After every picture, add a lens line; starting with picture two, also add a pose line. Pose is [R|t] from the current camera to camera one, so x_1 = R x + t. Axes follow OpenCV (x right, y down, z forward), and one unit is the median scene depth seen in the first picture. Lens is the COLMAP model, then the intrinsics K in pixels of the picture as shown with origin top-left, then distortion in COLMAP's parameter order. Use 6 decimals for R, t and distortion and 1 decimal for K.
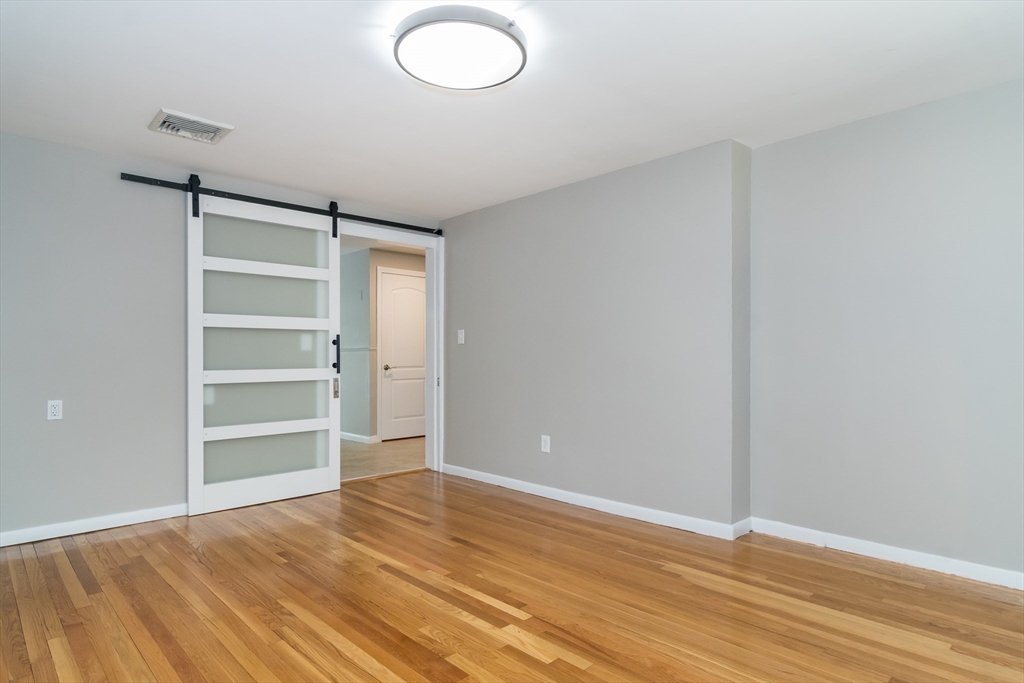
lens RADIAL K [[560.2, 0, 512.0], [0, 560.2, 341.5], [0, 0, 1]] dist [-0.003434, -0.000671]
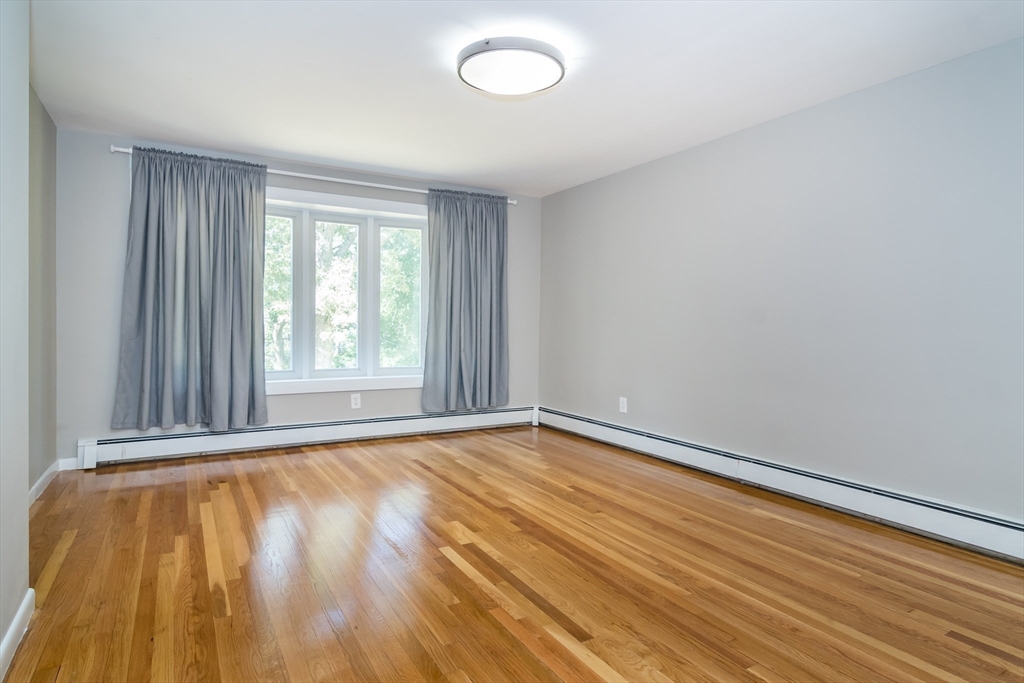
lens RADIAL K [[560.2, 0, 512.0], [0, 560.2, 341.5], [0, 0, 1]] dist [-0.003434, -0.000671]
pose [[-0.968738, -0.020884, 0.247207, -0.381485], [-0.017882, 0.999737, 0.014382, 0.055591], [-0.247442, 0.009512, -0.968856, 2.078544]]
